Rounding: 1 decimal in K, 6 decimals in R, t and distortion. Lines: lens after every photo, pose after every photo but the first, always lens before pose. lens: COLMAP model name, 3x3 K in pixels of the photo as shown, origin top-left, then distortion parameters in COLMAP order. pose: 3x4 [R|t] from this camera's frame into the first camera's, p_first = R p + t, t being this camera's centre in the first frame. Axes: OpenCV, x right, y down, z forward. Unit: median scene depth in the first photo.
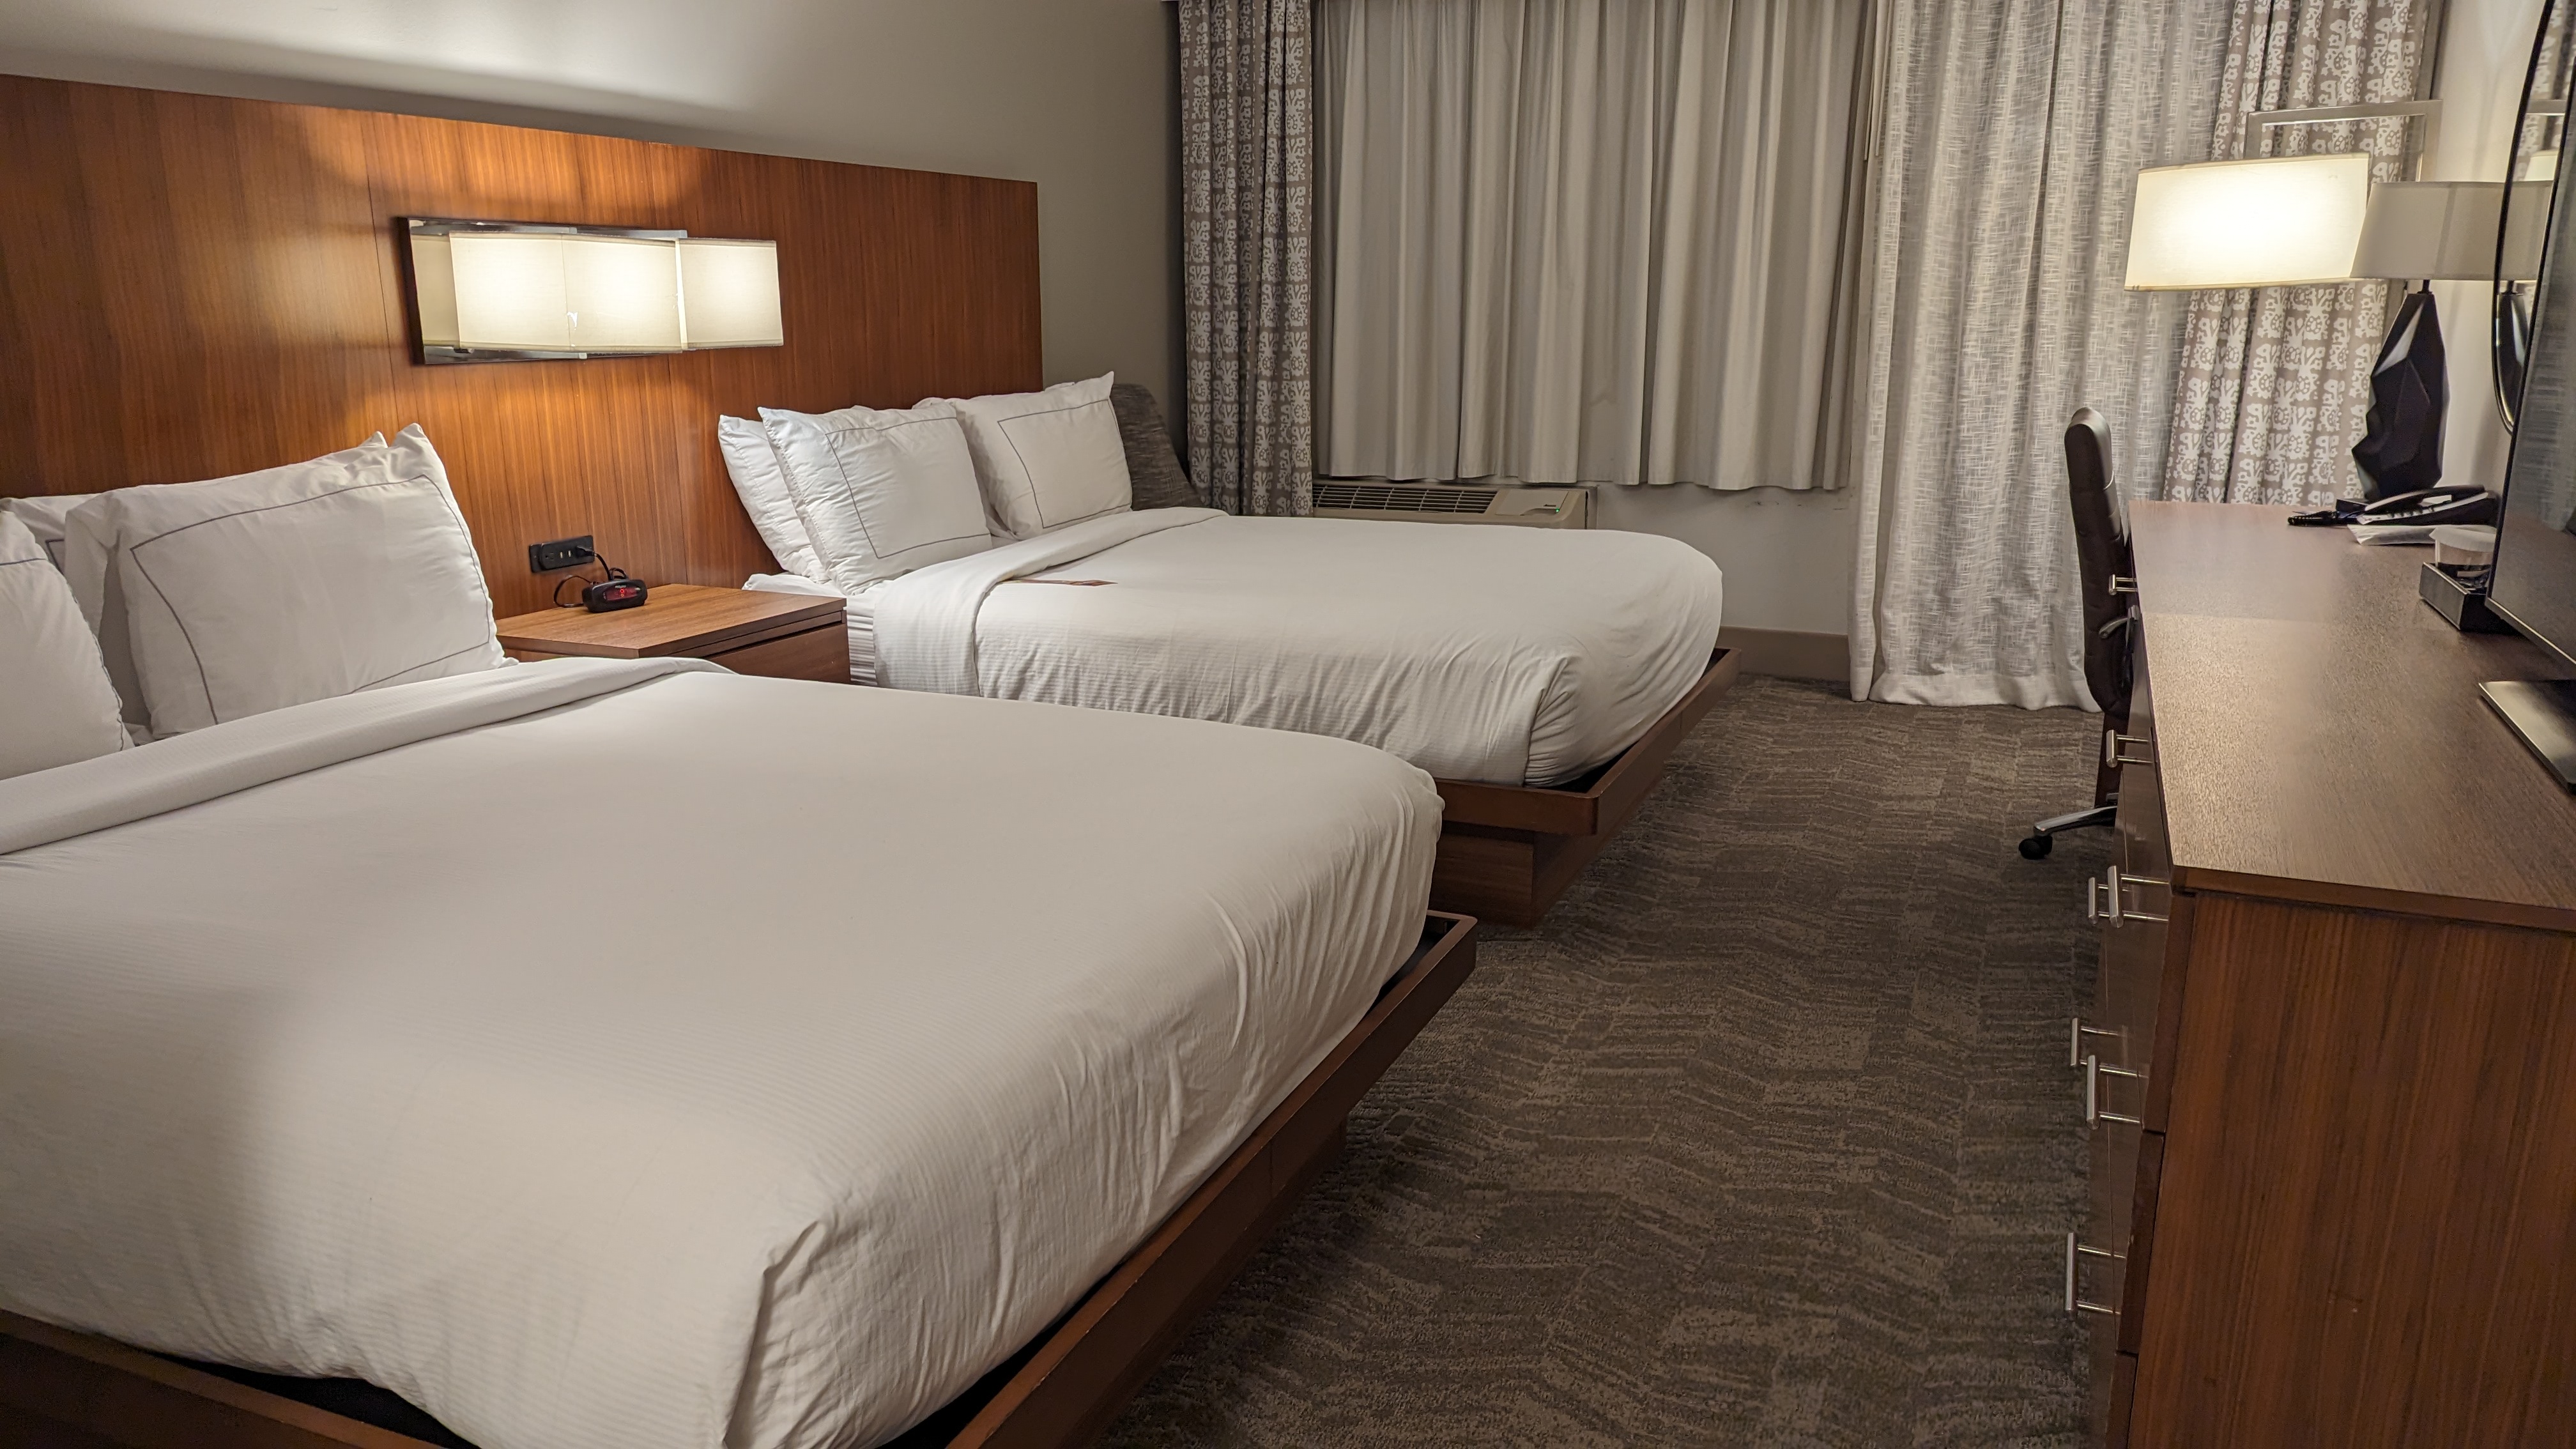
lens RADIAL K [[1846.2, 0, 1224.2], [0, 1846.2, 761.0], [0, 0, 1]] dist [0.046211, -0.036861]
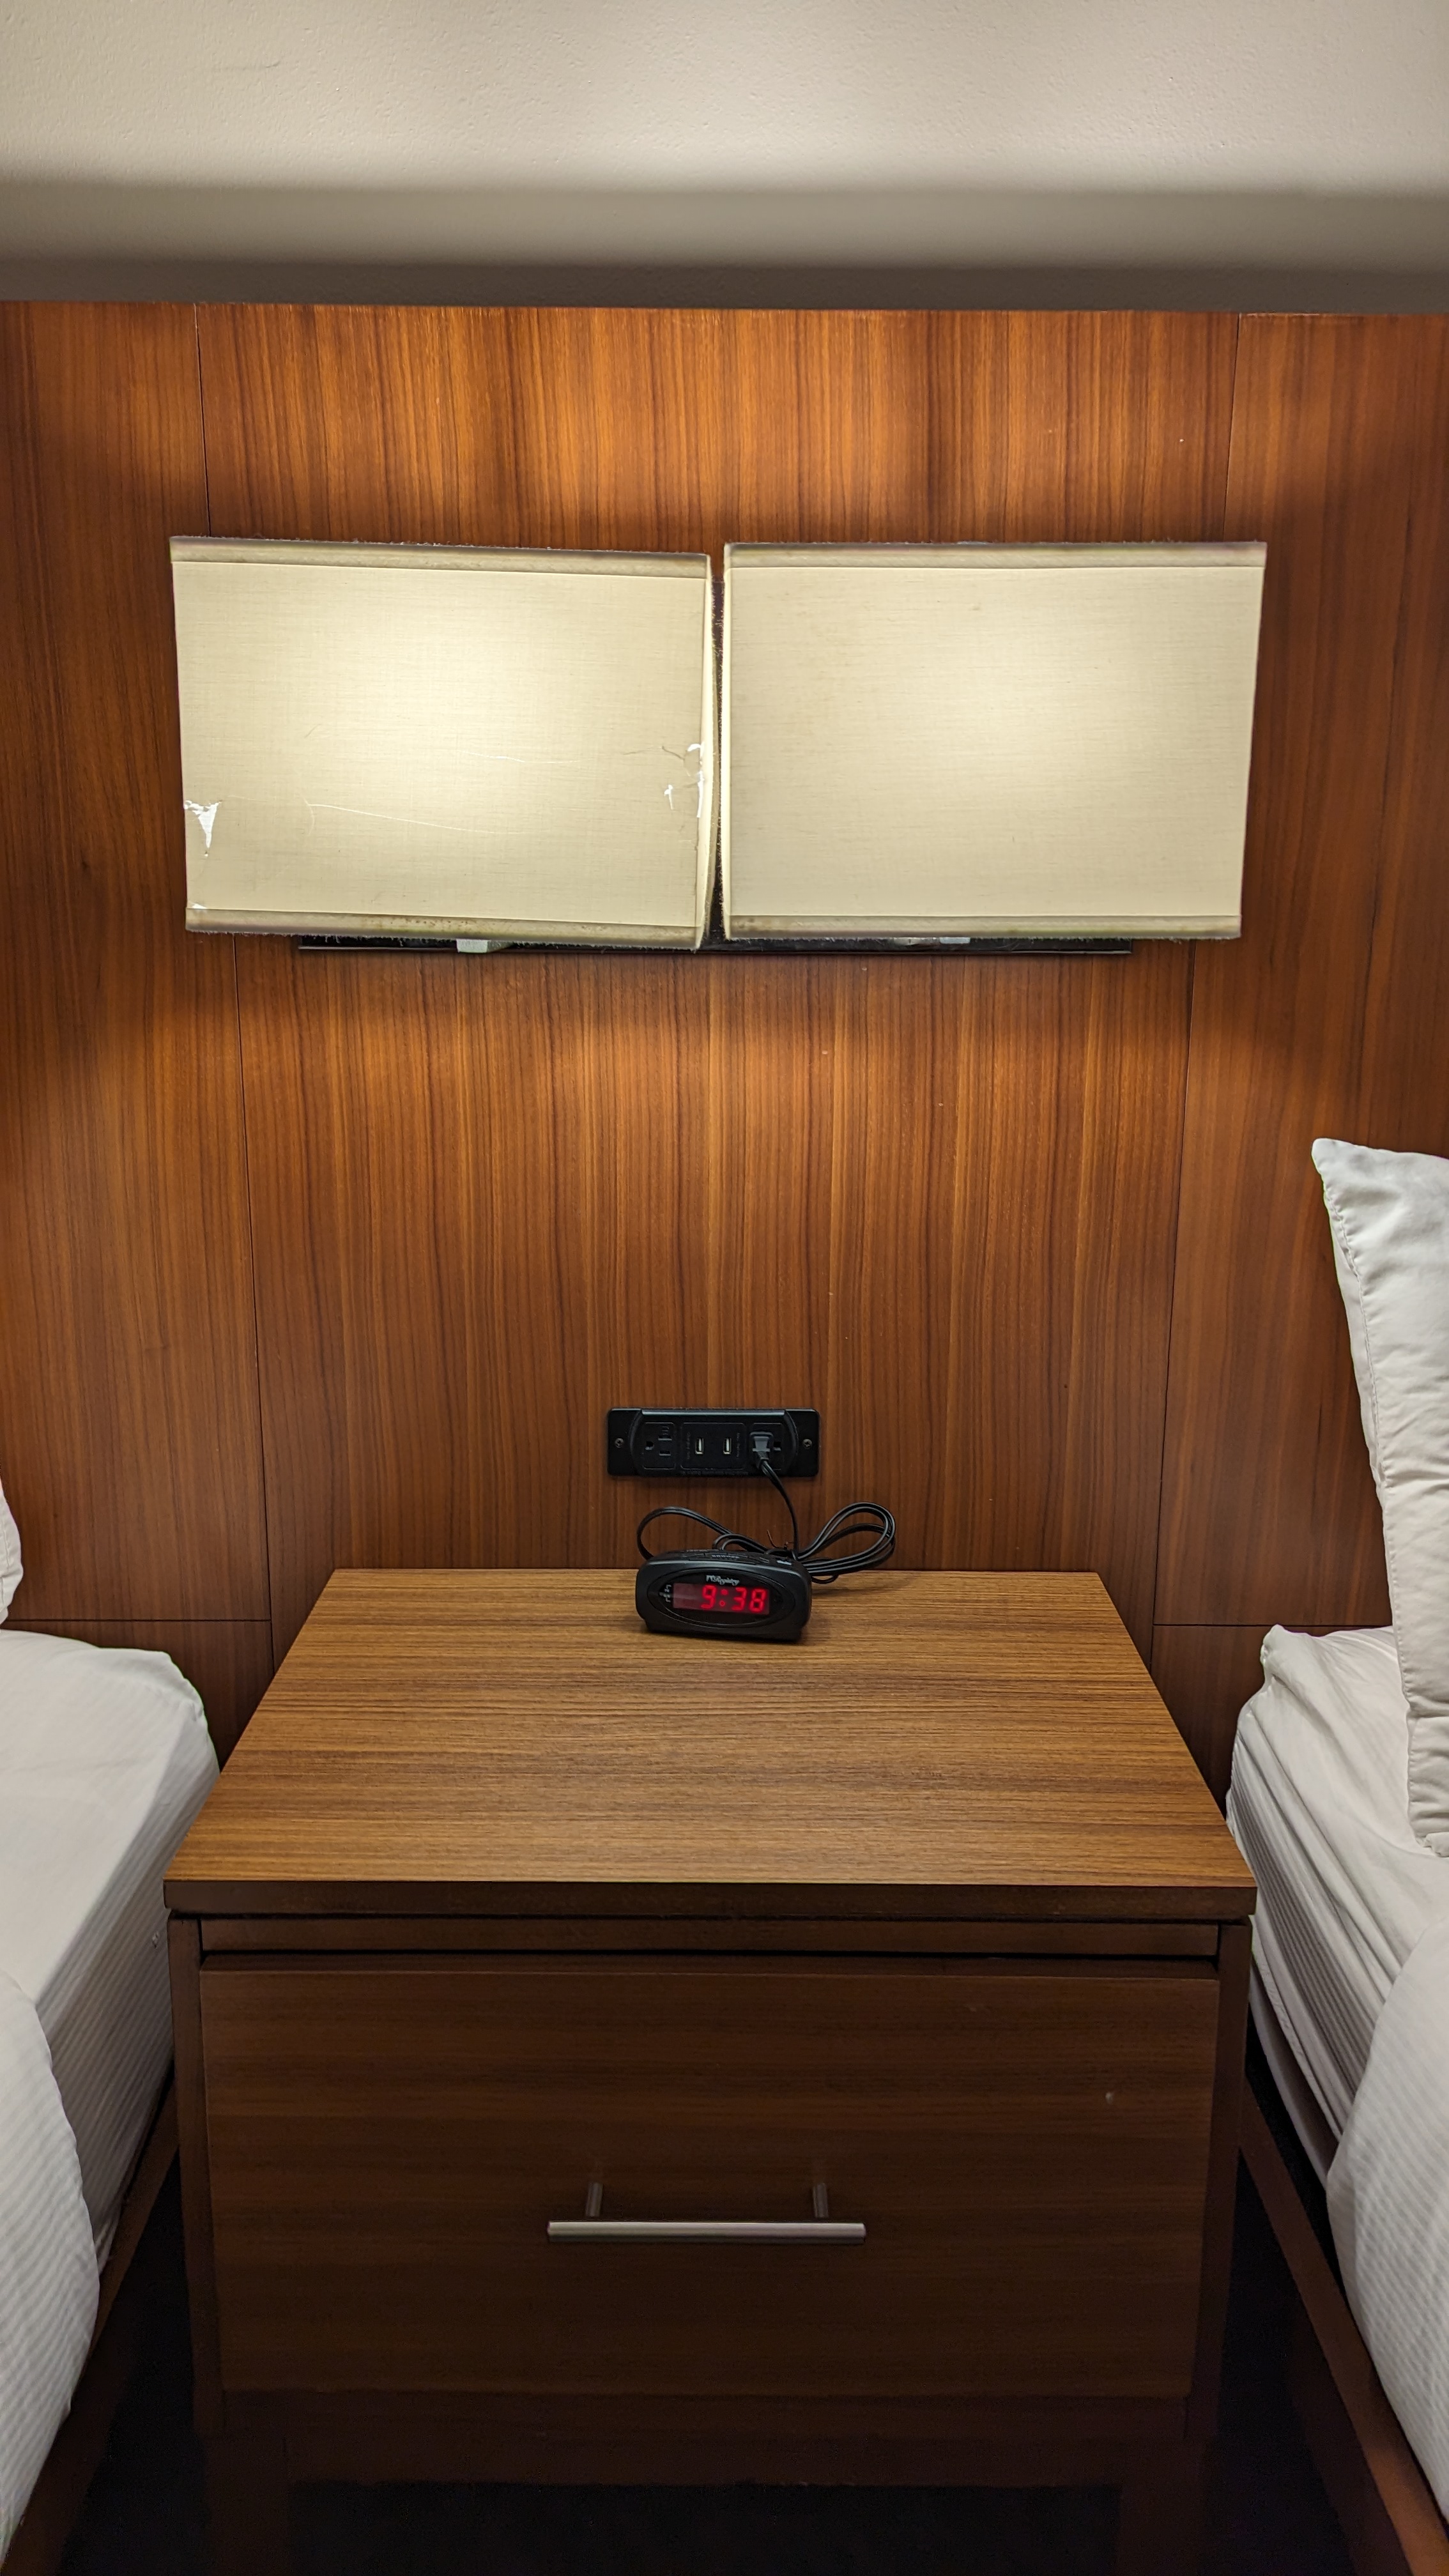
lens RADIAL K [[1846.2, 0, 750.0], [0, 1846.2, 1289.9], [0, 0, 1]] dist [0.046211, -0.036861]
pose [[0.417152, 0.208455, -0.884608, -0.017070], [-0.233413, 0.965265, 0.117392, -0.192738], [0.878352, 0.157509, 0.451319, 0.836557]]
